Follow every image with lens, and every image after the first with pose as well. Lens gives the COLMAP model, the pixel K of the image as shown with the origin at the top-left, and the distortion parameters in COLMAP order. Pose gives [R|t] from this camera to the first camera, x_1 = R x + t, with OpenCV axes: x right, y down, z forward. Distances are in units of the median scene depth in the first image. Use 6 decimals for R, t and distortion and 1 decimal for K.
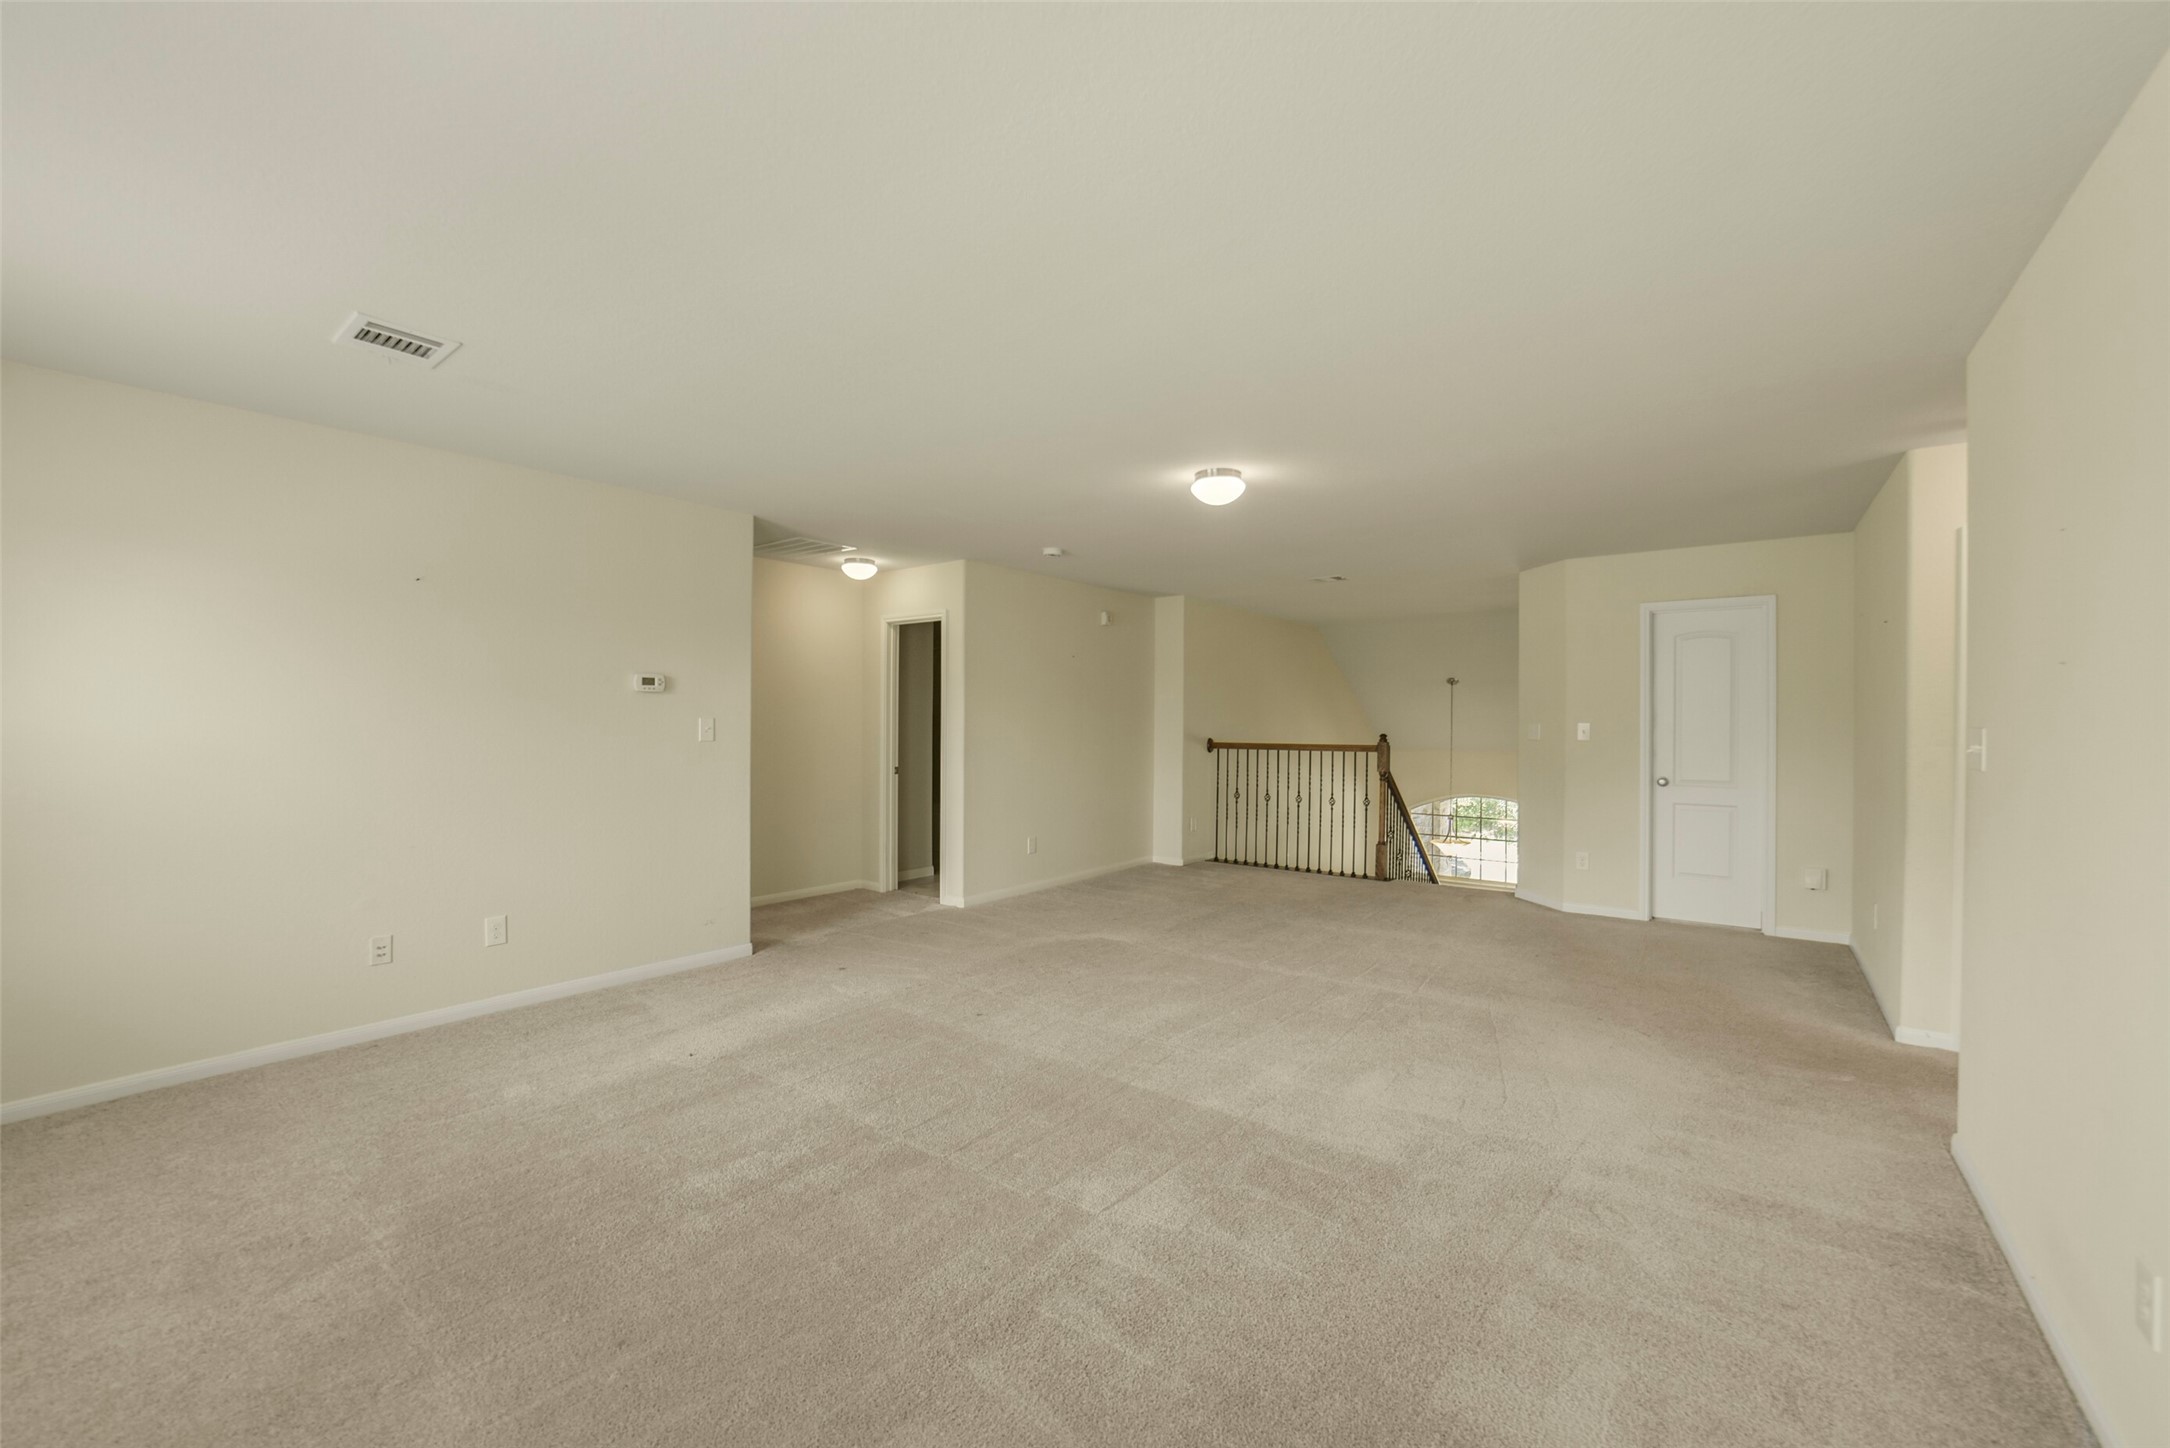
lens RADIAL K [[865.6, 0, 1095.6], [0, 865.6, 714.2], [0, 0, 1]] dist [-0.040886, 0.009861]
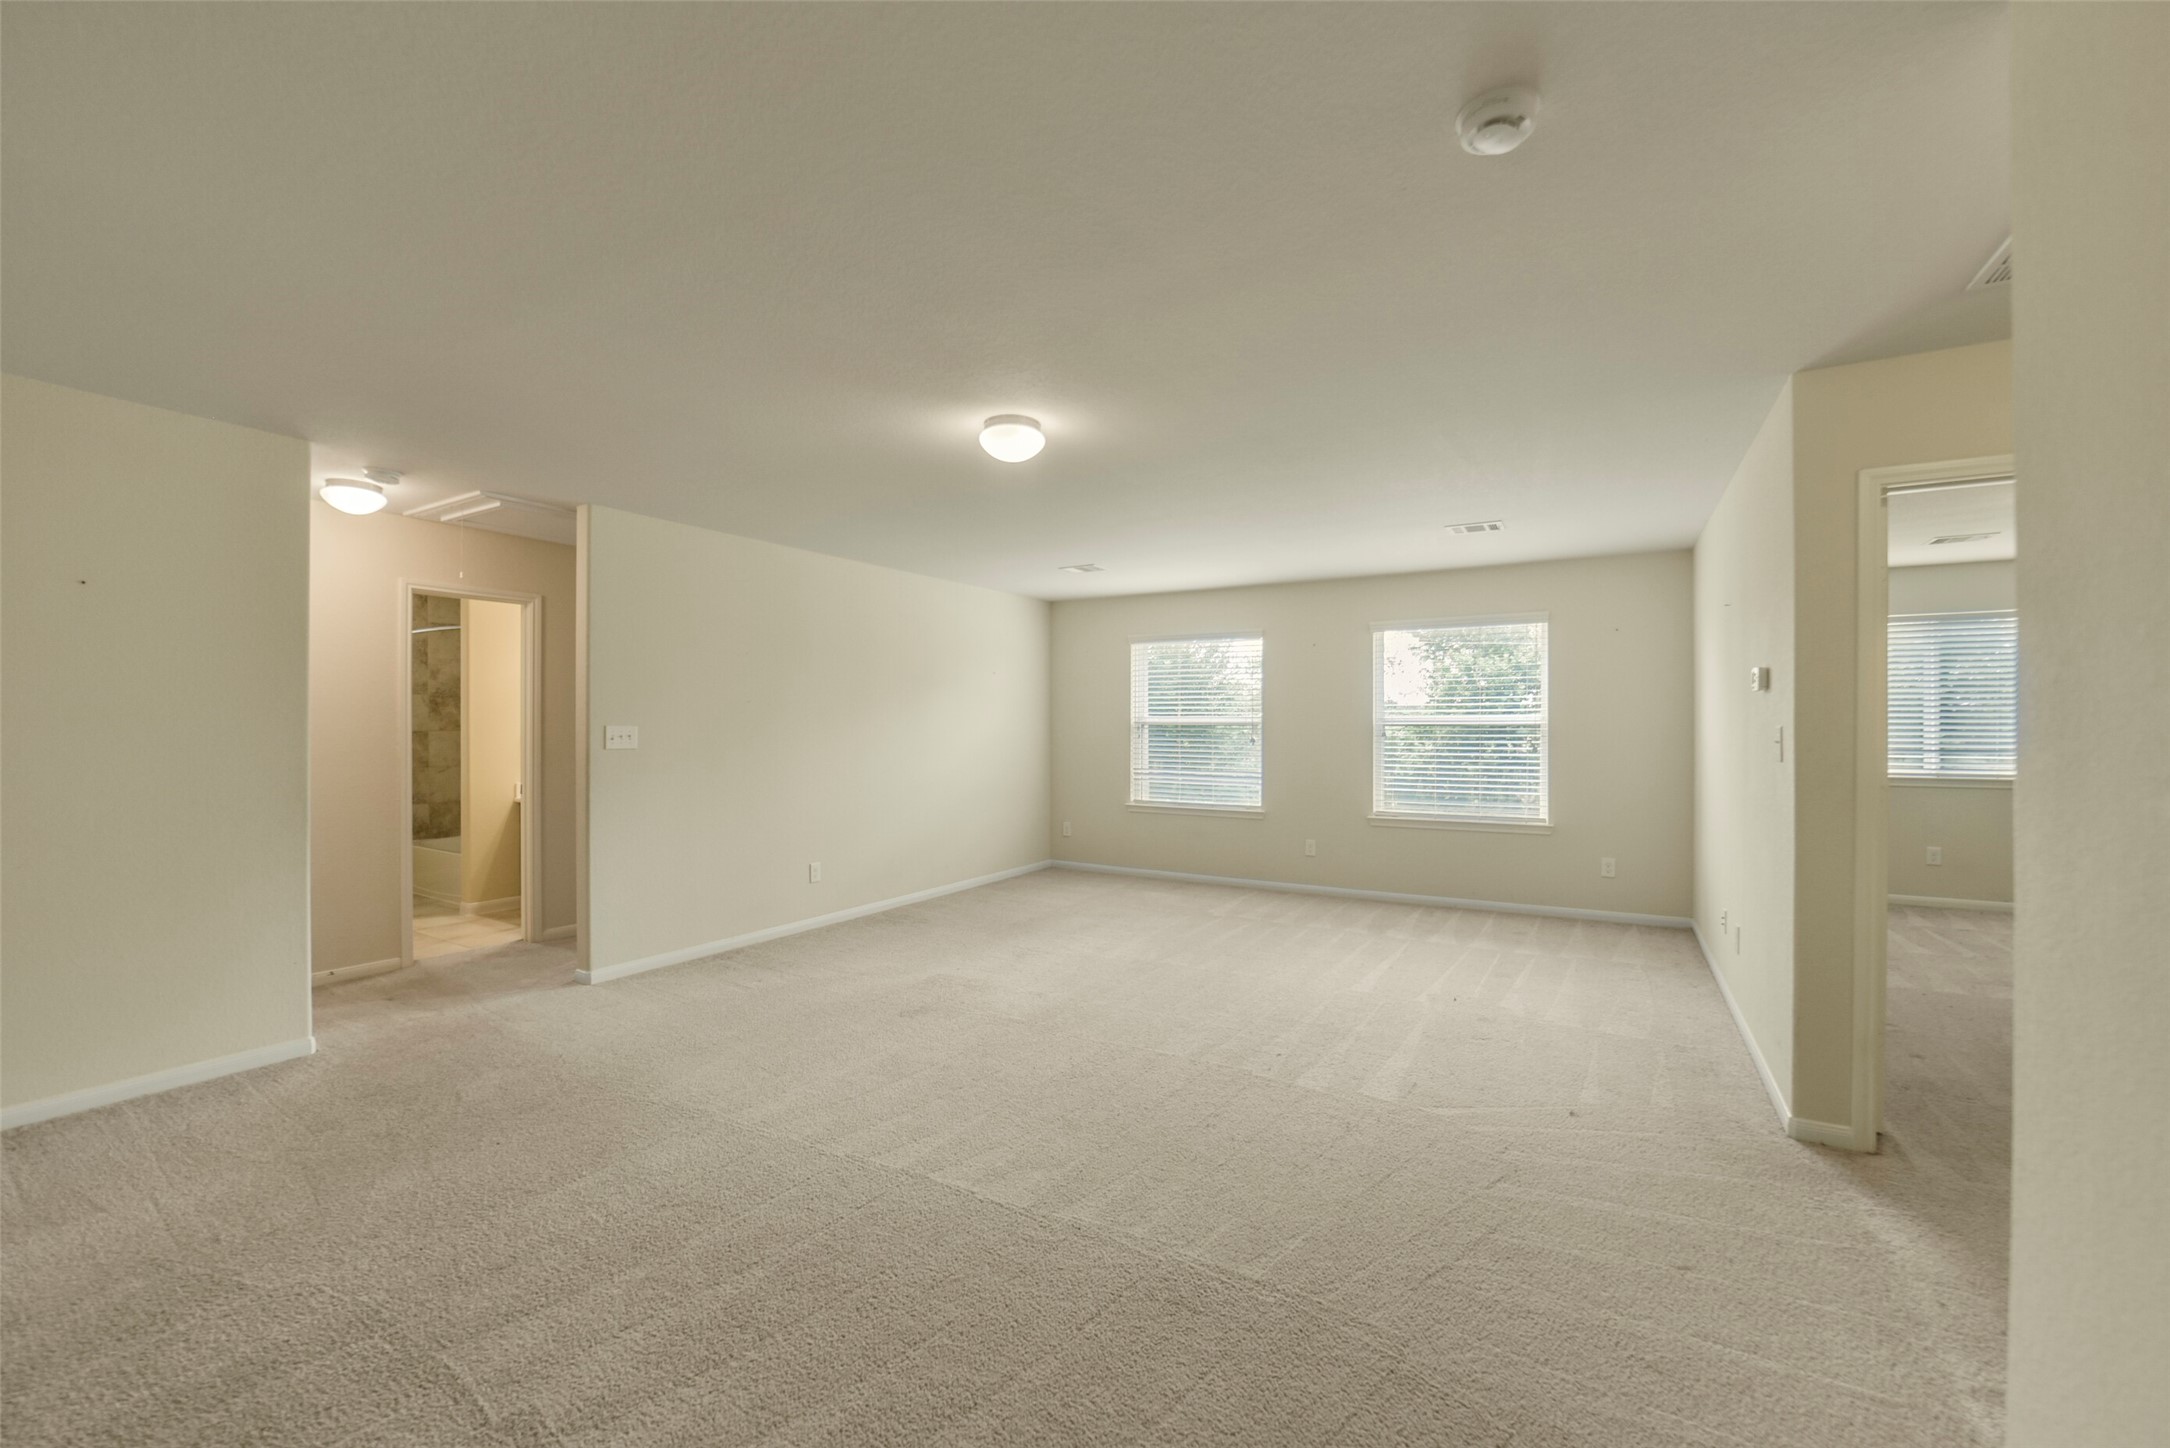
lens RADIAL K [[865.6, 0, 1095.6], [0, 865.6, 714.2], [0, 0, 1]] dist [-0.040886, 0.009861]
pose [[-0.995584, -0.009582, -0.093381, 0.120088], [-0.009116, 0.999944, -0.005407, 0.003437], [0.093428, -0.004532, -0.995616, 1.535177]]
